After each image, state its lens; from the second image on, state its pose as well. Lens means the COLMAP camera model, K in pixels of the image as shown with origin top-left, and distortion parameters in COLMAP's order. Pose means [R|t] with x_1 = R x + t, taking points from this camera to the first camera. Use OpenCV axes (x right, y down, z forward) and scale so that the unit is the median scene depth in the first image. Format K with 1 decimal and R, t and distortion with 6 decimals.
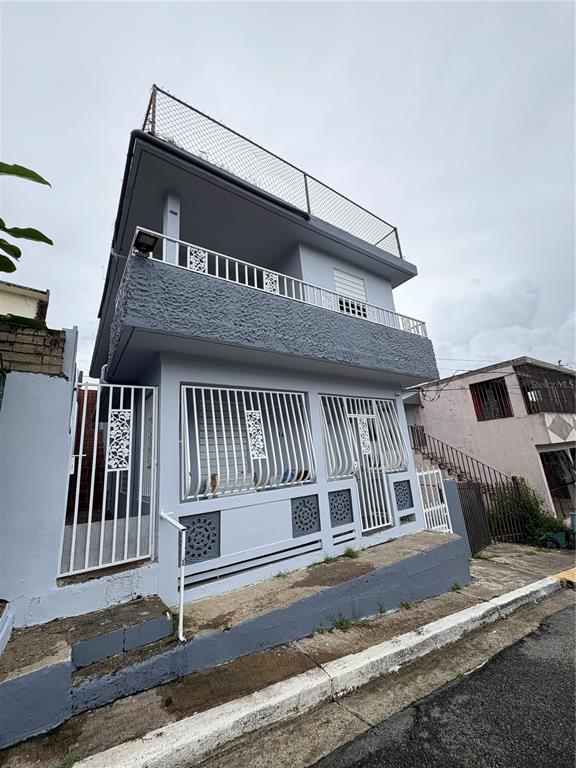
lens RADIAL K [[306.3, 0, 288.1], [0, 306.3, 383.3], [0, 0, 1]] dist [0.000344, 0.001090]
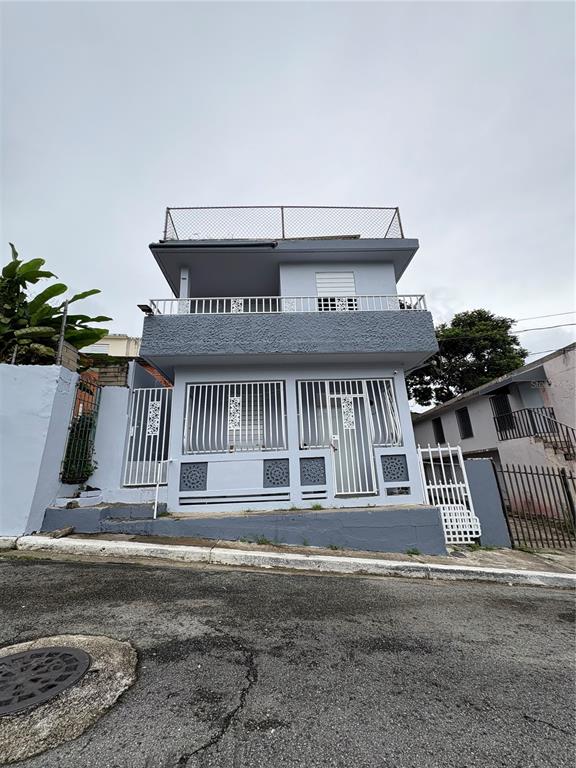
lens RADIAL K [[306.3, 0, 287.0], [0, 306.3, 383.2], [0, 0, 1]] dist [0.000344, 0.001090]
pose [[0.842506, -0.114116, -0.526461, 0.858107], [0.107913, 0.993247, -0.042601, 0.112360], [0.527767, -0.020920, 0.849132, -0.085237]]
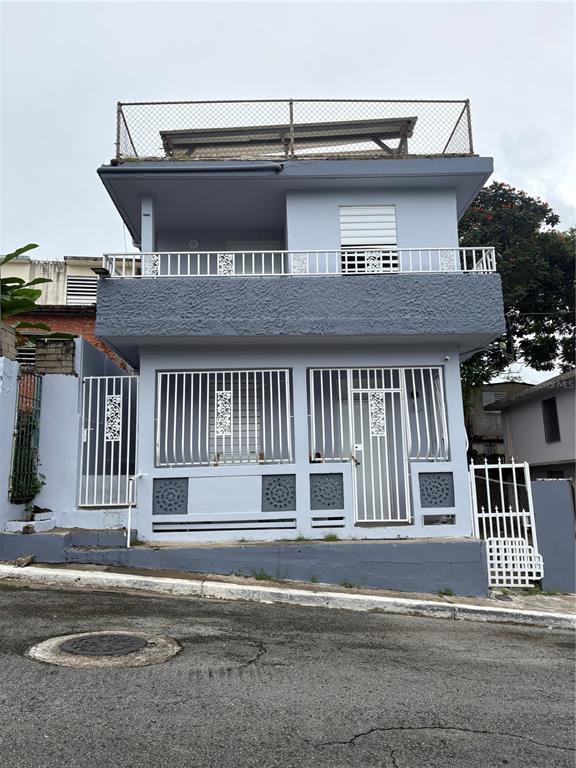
lens RADIAL K [[581.0, 0, 287.6], [0, 581.0, 382.6], [0, 0, 1]] dist [0.045707, -0.033113]
pose [[0.834666, -0.037829, -0.549456, 1.173402], [0.095147, 0.992542, 0.076201, -0.070857], [0.542475, -0.115881, 0.832041, -0.536426]]
